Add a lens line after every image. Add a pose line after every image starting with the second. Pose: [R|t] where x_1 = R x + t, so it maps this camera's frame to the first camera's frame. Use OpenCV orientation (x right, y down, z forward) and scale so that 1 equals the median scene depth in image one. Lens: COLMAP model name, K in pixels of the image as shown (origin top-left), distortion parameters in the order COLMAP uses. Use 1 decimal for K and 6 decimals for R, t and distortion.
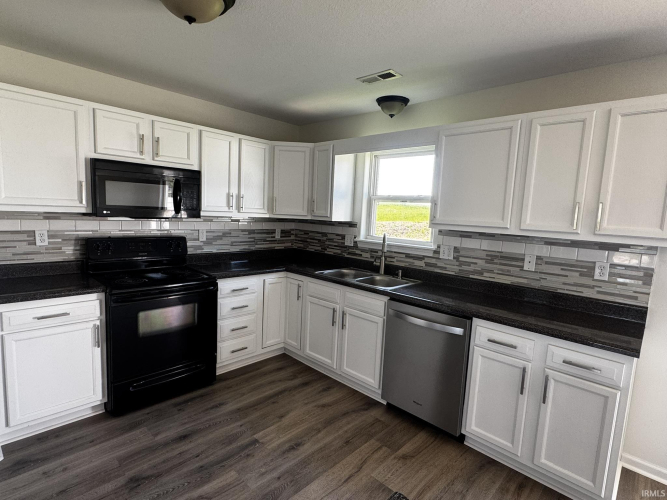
lens RADIAL K [[347.1, 0, 333.8], [0, 347.1, 251.6], [0, 0, 1]] dist [-0.002109, 0.000522]
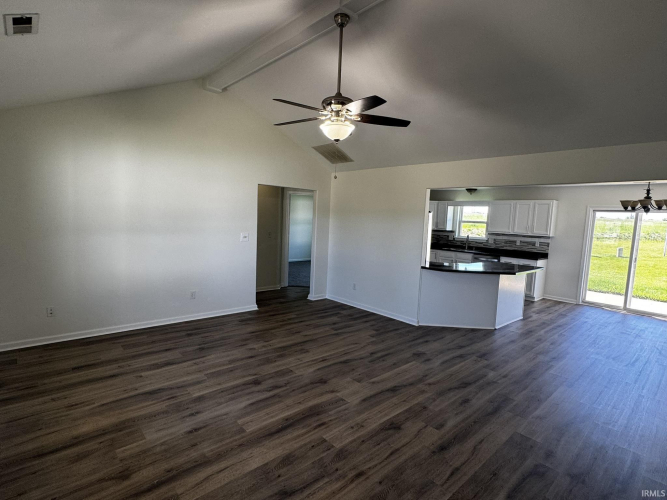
lens RADIAL K [[347.1, 0, 333.8], [0, 347.1, 251.6], [0, 0, 1]] dist [-0.002109, 0.000522]
pose [[0.997517, -0.000997, -0.070415, -0.792423], [-0.000508, 0.999772, -0.021352, 0.156080], [0.070420, 0.021335, 0.997289, -2.011826]]
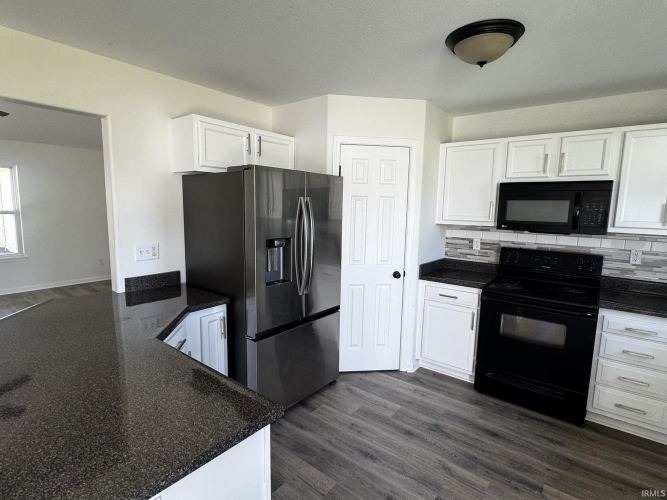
lens RADIAL K [[354.4, 0, 333.5], [0, 354.4, 250.0], [0, 0, 1]] dist [0.000118, -0.000108]
pose [[0.088774, 0.075033, -0.993222, 0.441493], [-0.133202, 0.989096, 0.062815, -0.025260], [0.987105, 0.126723, 0.097800, 0.254926]]
